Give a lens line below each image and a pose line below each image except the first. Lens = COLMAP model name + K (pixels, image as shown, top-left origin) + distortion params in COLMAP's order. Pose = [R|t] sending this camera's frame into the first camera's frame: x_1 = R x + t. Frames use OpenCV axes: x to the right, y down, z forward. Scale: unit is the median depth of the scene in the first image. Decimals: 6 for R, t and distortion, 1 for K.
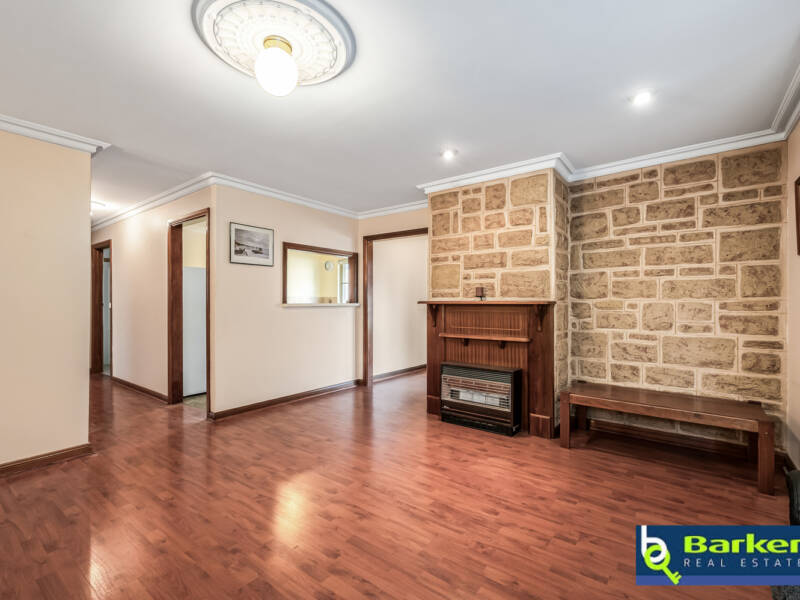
lens RADIAL K [[373.8, 0, 400.0], [0, 373.8, 300.0], [0, 0, 1]] dist [-0.000901, -0.000457]
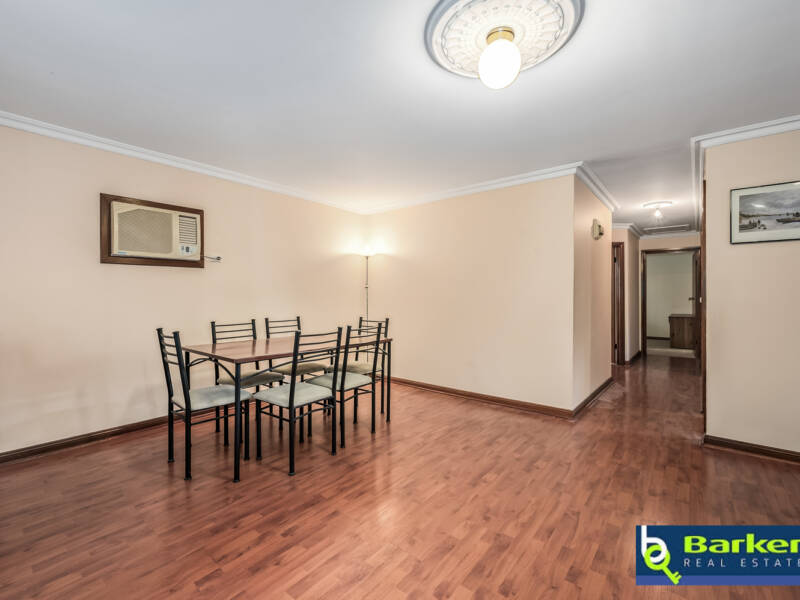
lens RADIAL K [[363.8, 0, 396.3], [0, 363.8, 299.7], [0, 0, 1]] dist [-0.000419, -0.000128]
pose [[-0.052061, 0.008836, -0.998605, 0.346125], [0.005154, 0.999950, 0.008579, 0.001557], [0.998631, -0.004700, -0.052104, 0.411659]]
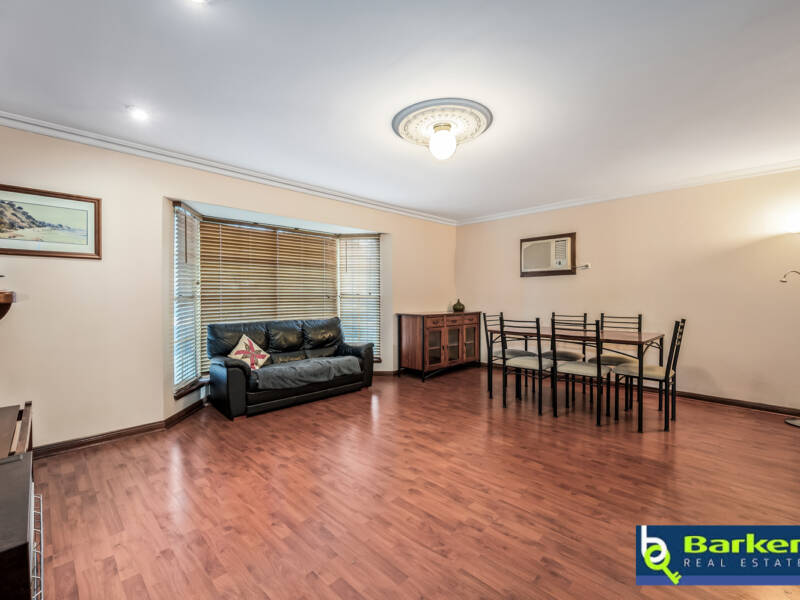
lens RADIAL K [[356.1, 0, 400.0], [0, 356.1, 300.0], [0, 0, 1]] dist [-0.000361, -0.000042]
pose [[-0.989907, -0.000873, 0.141717, -0.188986], [0.000286, 0.999967, 0.008155, 0.006374], [-0.141719, 0.008114, -0.989874, 1.314916]]
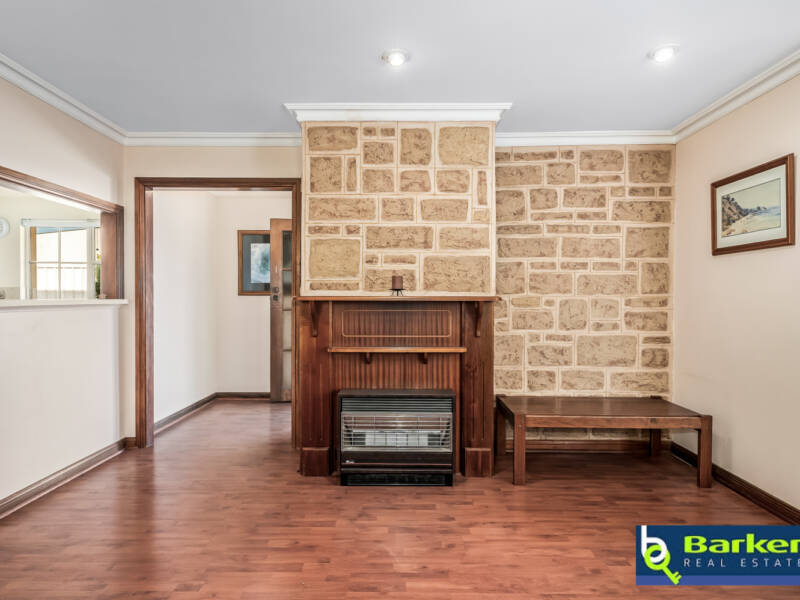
lens RADIAL K [[457.4, 0, 396.9], [0, 457.4, 303.0], [0, 0, 1]] dist [-0.000719, 0.000639]
pose [[0.800920, -0.004246, 0.598756, -0.303064], [-0.007004, 0.999840, 0.016459, 0.001456], [-0.598731, -0.017376, 0.800762, 0.358632]]
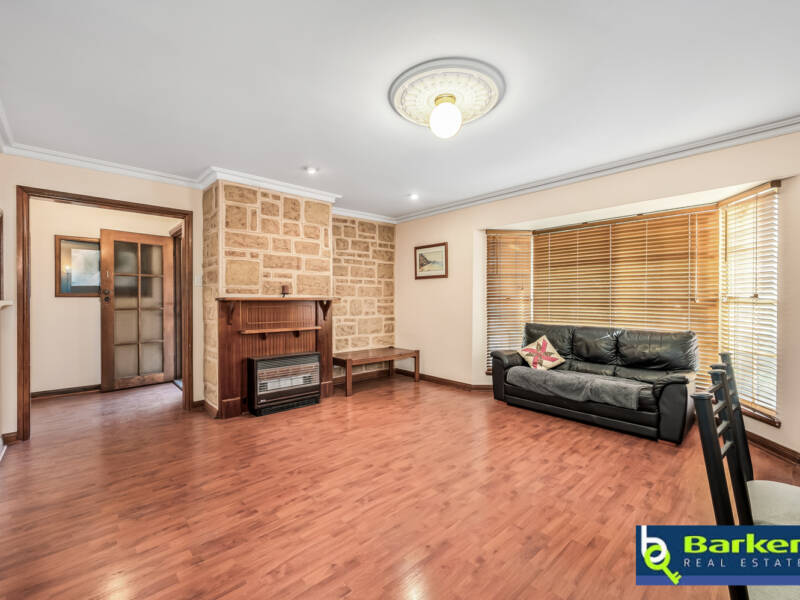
lens RADIAL K [[356.1, 0, 400.0], [0, 356.1, 300.0], [0, 0, 1]] dist [-0.000361, -0.000042]
pose [[0.183095, -0.001355, 0.983094, -0.837114], [-0.006017, 0.999979, 0.002499, 0.005494], [-0.983077, -0.006373, 0.183083, 0.491254]]
